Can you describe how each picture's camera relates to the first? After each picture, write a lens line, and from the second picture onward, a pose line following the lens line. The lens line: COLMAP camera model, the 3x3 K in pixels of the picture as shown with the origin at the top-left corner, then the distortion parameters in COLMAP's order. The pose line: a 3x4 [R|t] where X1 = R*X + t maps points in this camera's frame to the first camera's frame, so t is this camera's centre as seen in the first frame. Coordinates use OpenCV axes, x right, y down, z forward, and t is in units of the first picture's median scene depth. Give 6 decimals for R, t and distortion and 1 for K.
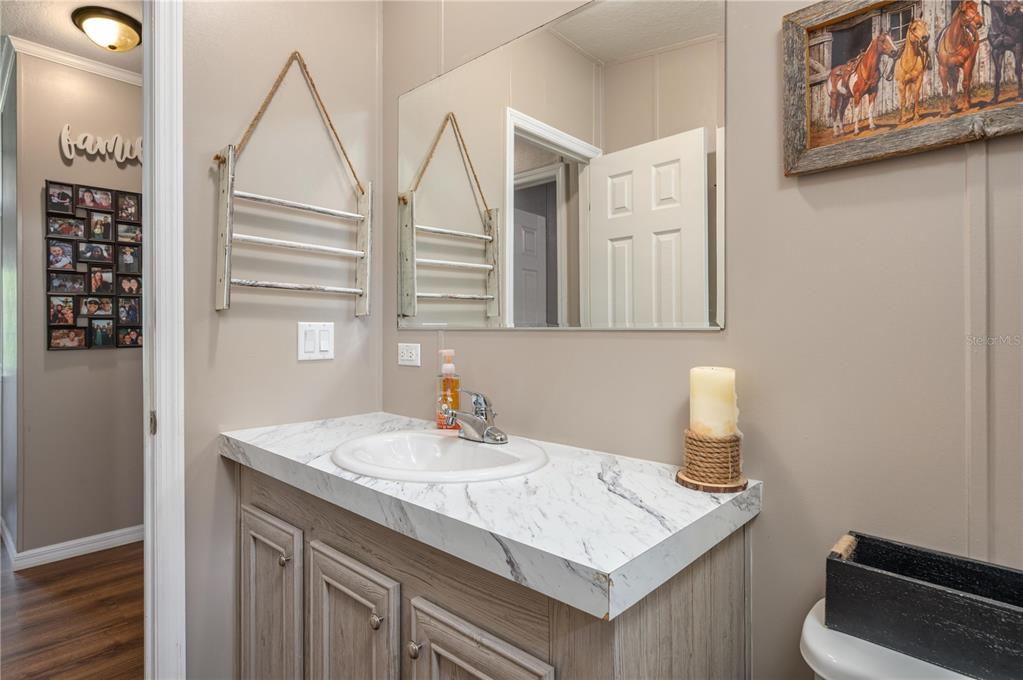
lens RADIAL K [[530.7, 0, 514.5], [0, 530.7, 333.9], [0, 0, 1]] dist [-0.000042, -0.000157]
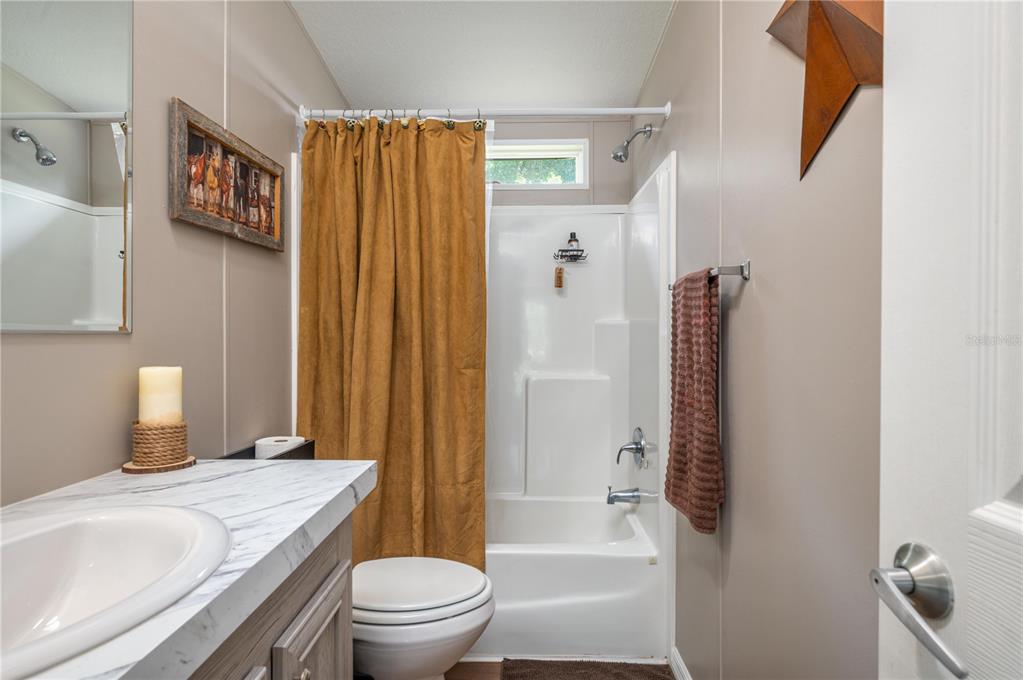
lens RADIAL K [[514.8, 0, 512.8], [0, 514.8, 336.8], [0, 0, 1]] dist [-0.004450, 0.000909]
pose [[-0.654384, -0.002756, 0.756157, -1.087150], [0.001754, 0.999985, 0.005163, -0.005123], [-0.756160, 0.004705, -0.654370, 1.287024]]
